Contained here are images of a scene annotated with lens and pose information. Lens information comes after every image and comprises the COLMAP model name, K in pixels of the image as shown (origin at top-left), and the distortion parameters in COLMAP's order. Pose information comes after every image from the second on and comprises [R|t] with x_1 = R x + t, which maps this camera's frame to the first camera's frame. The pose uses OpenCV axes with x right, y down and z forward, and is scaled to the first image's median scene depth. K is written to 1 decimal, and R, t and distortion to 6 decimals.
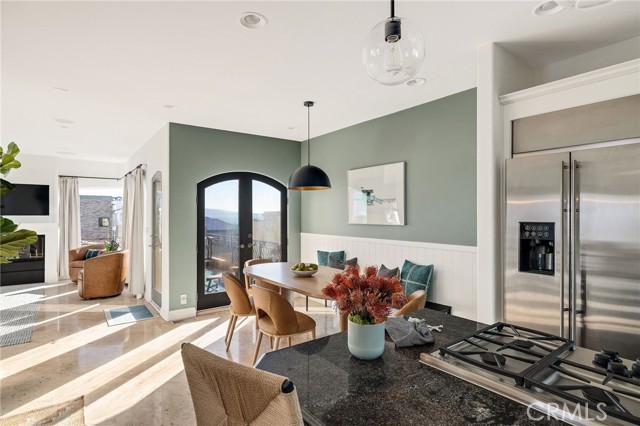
lens RADIAL K [[330.9, 0, 316.8], [0, 330.9, 211.4], [0, 0, 1]] dist [-0.002671, -0.000622]
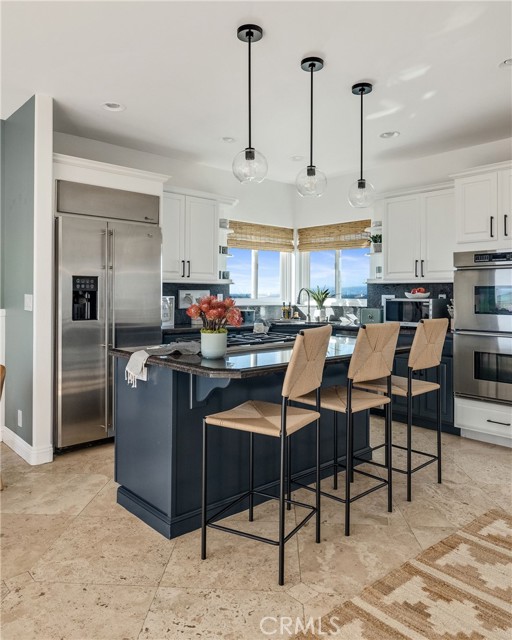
lens RADIAL K [[474.6, 0, 255.7], [0, 474.6, 293.3], [0, 0, 1]] dist [-0.000181, 0.002091]
pose [[-0.100149, -0.001583, 0.994971, -0.517894], [-0.014745, 0.999891, 0.000107, 0.041346], [-0.994863, -0.014660, -0.100162, 0.280664]]
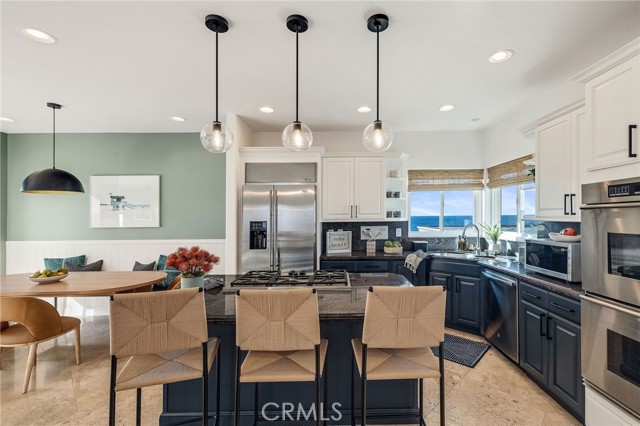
lens RADIAL K [[285.8, 0, 340.4], [0, 285.8, 214.8], [0, 0, 1]] dist [-0.000538, -0.000037]
pose [[0.590374, -0.002112, 0.807127, -0.171348], [0.002939, 0.999996, 0.000467, -0.000995], [-0.807124, 0.002096, 0.590378, -0.150418]]
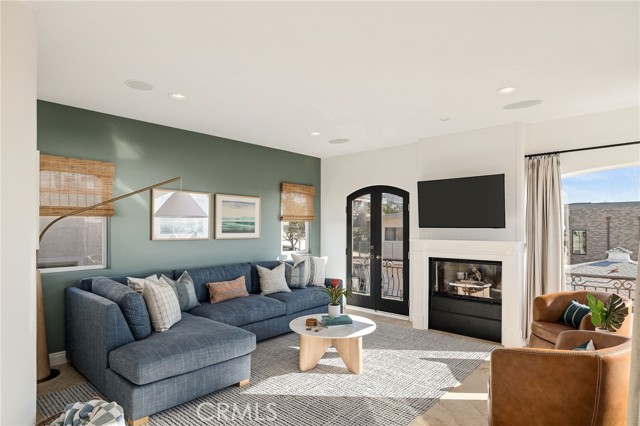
lens RADIAL K [[364.4, 0, 317.2], [0, 364.4, 227.8], [0, 0, 1]] dist [-0.001401, -0.000067]
pose [[0.183854, 0.003752, -0.982946, -0.388179], [0.007377, 0.999959, 0.005197, 0.009247], [0.982926, -0.008207, 0.183819, 0.852468]]
